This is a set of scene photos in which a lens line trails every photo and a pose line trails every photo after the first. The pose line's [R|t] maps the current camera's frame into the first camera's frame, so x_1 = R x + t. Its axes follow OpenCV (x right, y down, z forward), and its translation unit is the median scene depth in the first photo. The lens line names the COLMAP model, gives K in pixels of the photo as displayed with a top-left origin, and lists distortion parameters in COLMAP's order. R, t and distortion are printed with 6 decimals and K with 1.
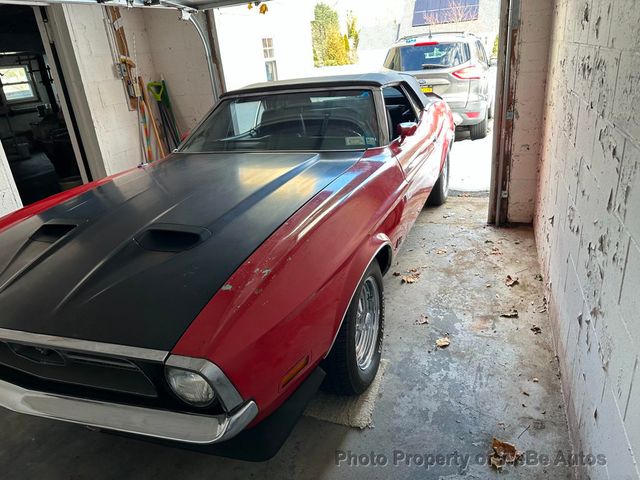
lens RADIAL K [[466.2, 0, 318.8], [0, 466.2, 237.4], [0, 0, 1]] dist [0.006038, -0.006379]
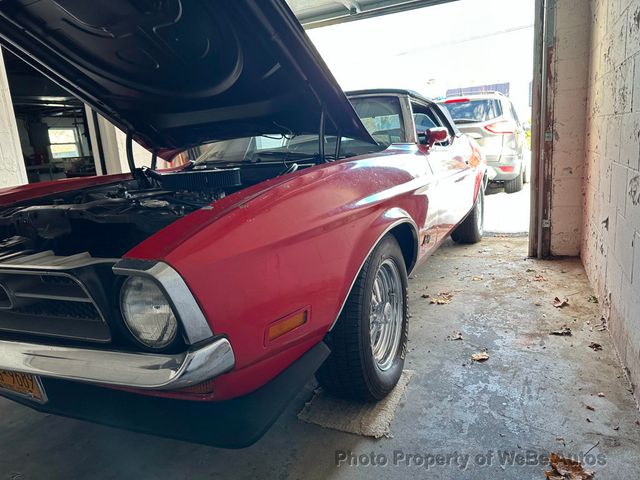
lens RADIAL K [[466.2, 0, 319.3], [0, 466.2, 241.9], [0, 0, 1]] dist [0.006038, -0.006379]
pose [[0.997248, 0.025502, -0.069610, 0.025815], [-0.036946, 0.985019, -0.168441, 0.137516], [0.064272, 0.170549, 0.983251, 0.101958]]
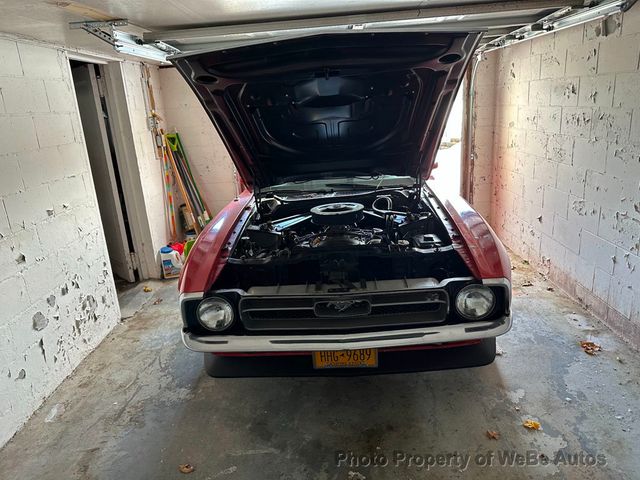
lens RADIAL K [[466.2, 0, 322.5], [0, 466.2, 239.4], [0, 0, 1]] dist [0.006038, -0.006379]
pose [[0.941417, -0.071257, 0.329632, -0.555033], [0.111358, 0.988282, -0.104396, 0.091206], [-0.318330, 0.134988, 0.938320, -0.149870]]
